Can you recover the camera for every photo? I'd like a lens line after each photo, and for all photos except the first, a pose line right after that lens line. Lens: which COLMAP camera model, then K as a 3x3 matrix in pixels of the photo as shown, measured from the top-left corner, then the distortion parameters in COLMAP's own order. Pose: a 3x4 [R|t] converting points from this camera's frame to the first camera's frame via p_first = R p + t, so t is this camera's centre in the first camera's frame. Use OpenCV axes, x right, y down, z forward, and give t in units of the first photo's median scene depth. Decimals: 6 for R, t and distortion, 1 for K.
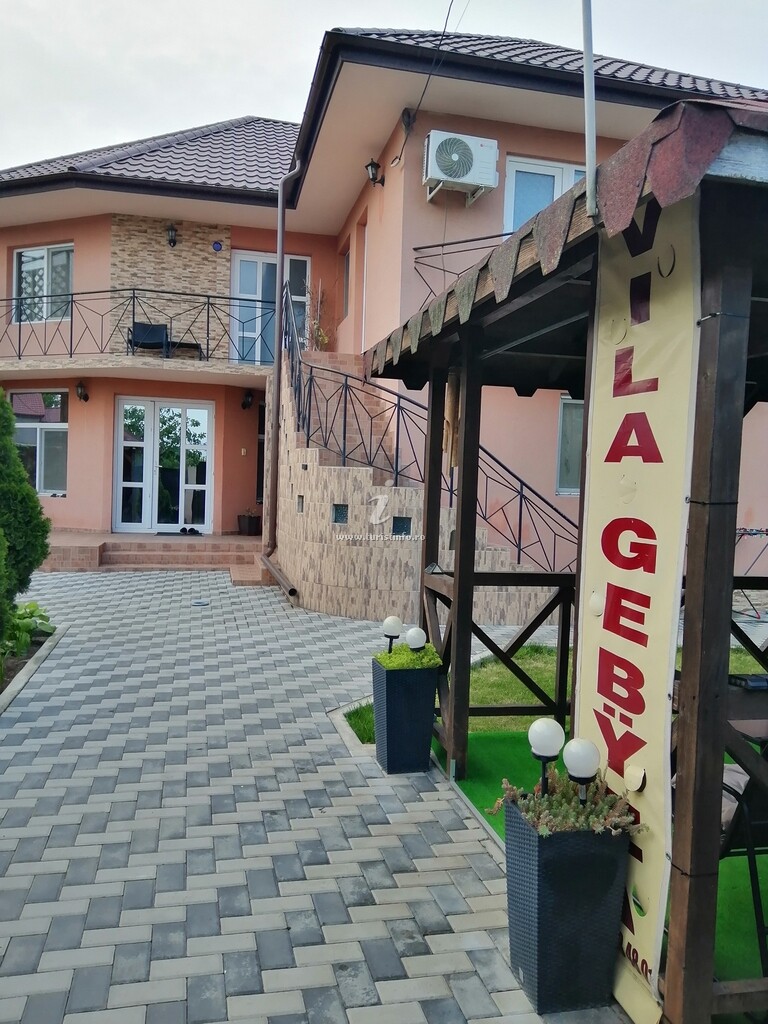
lens RADIAL K [[833.5, 0, 382.9], [0, 833.5, 511.2], [0, 0, 1]] dist [0.025973, -0.013252]
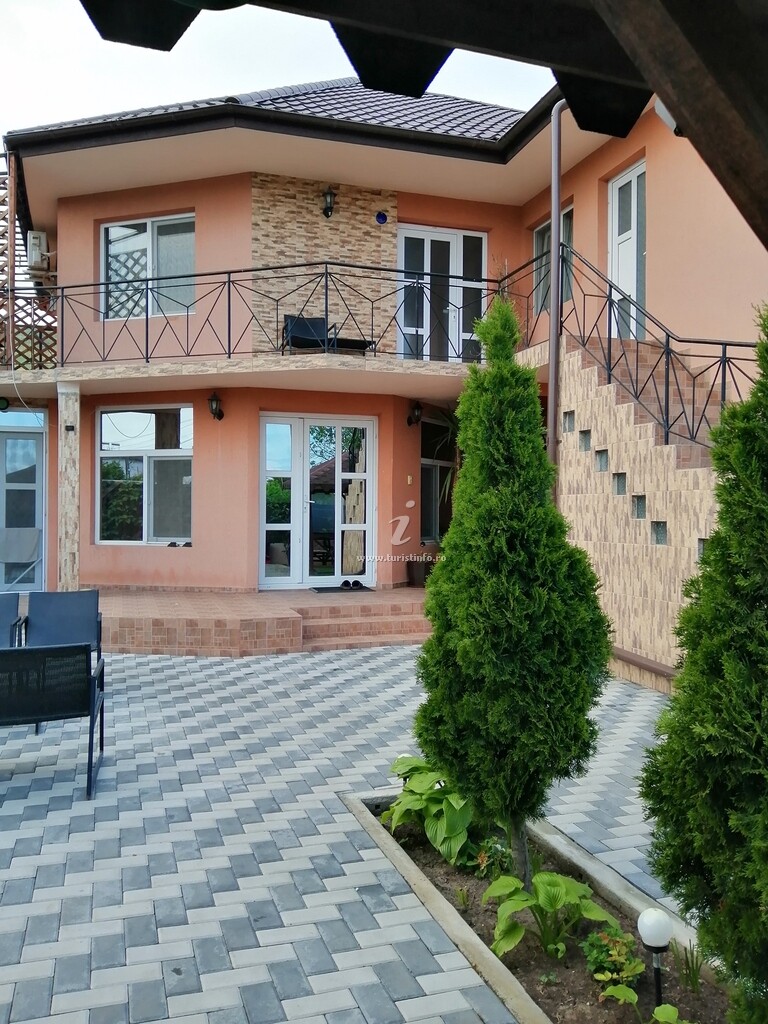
lens RADIAL K [[833.5, 0, 382.8], [0, 833.5, 514.0], [0, 0, 1]] dist [0.025973, -0.013252]
pose [[0.994011, -0.031998, 0.104490, -0.288958], [0.034777, 0.999085, -0.024889, -0.021579], [-0.103598, 0.028373, 0.994215, 0.234807]]
